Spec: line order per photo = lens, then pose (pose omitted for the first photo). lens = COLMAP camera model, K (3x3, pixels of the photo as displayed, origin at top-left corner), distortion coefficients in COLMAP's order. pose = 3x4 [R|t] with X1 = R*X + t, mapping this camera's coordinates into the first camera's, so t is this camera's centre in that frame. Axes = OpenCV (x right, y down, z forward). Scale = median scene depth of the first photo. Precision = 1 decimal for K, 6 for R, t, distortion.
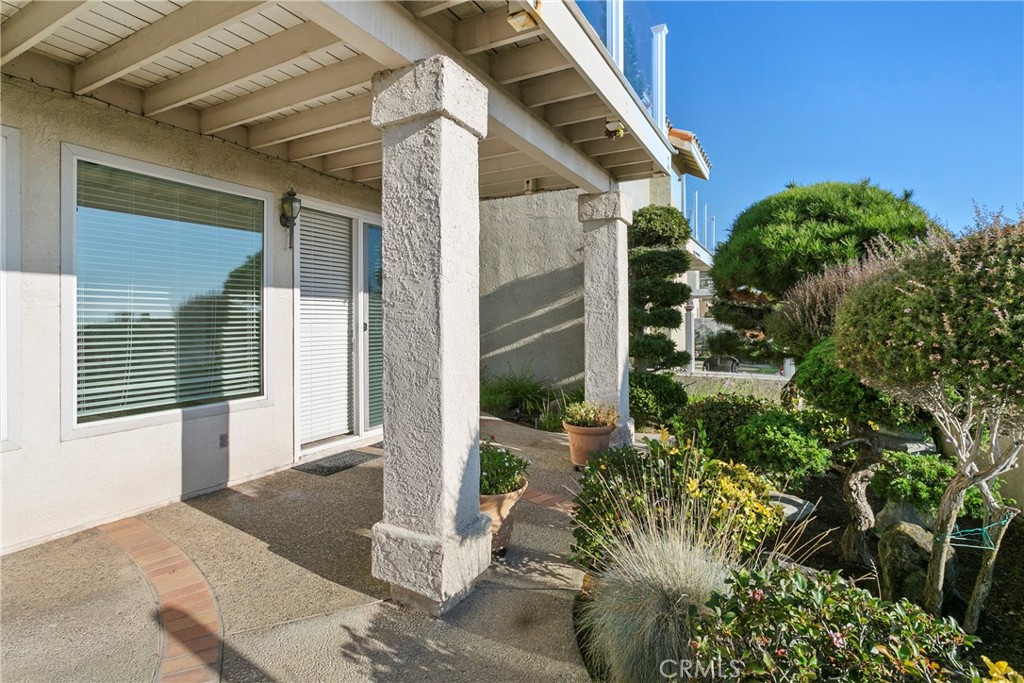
lens RADIAL K [[503.0, 0, 504.8], [0, 503.0, 335.6], [0, 0, 1]] dist [-0.014693, 0.007248]
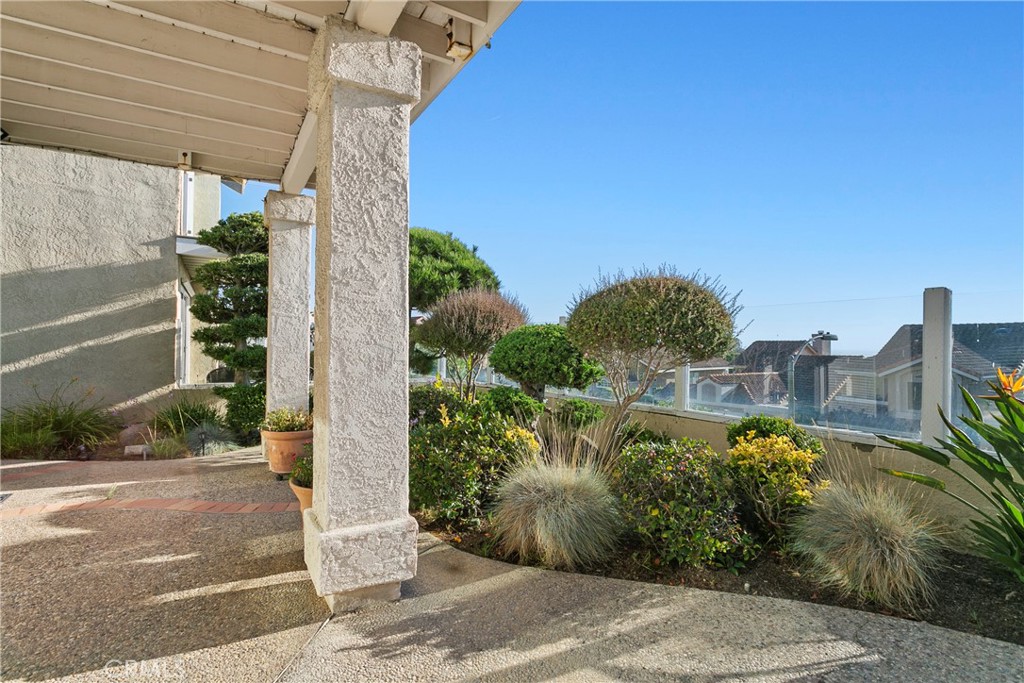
lens RADIAL K [[492.7, 0, 498.6], [0, 492.7, 362.9], [0, 0, 1]] dist [-0.001850, 0.000770]
pose [[0.522207, -0.026090, 0.852420, -0.828844], [0.019627, 0.999635, 0.018572, 0.070673], [-0.852593, 0.007033, 0.522528, 0.298106]]
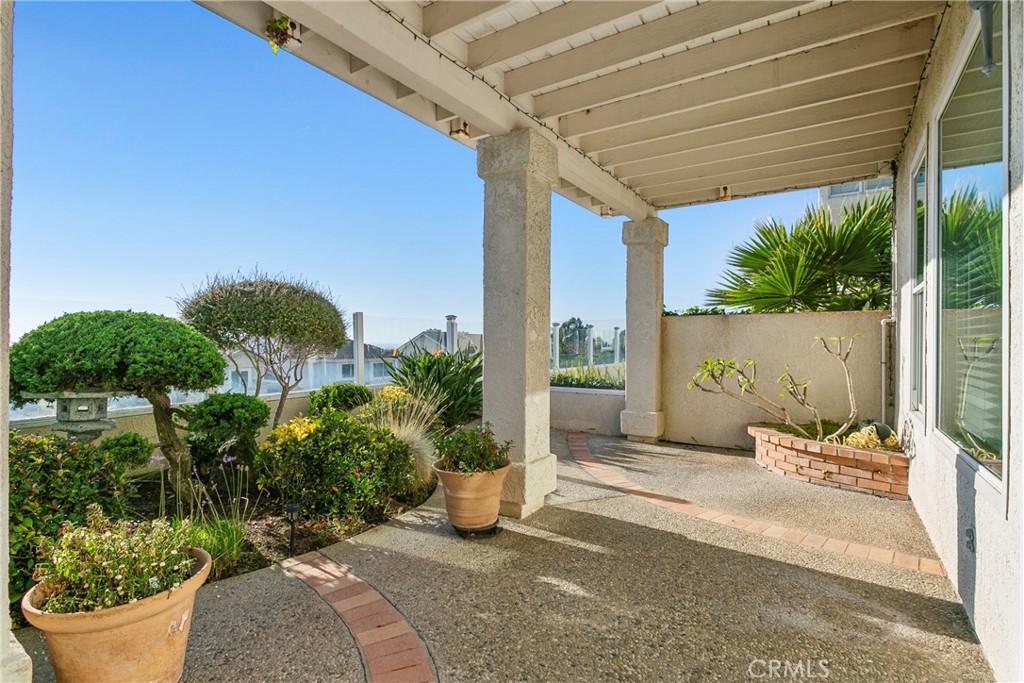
lens RADIAL K [[503.0, 0, 504.8], [0, 503.0, 335.6], [0, 0, 1]] dist [-0.014693, 0.007248]
pose [[-0.996249, -0.003281, 0.086471, -0.244803], [-0.001614, 0.999812, 0.019347, 0.000763], [-0.086518, 0.019135, -0.996067, 2.531194]]
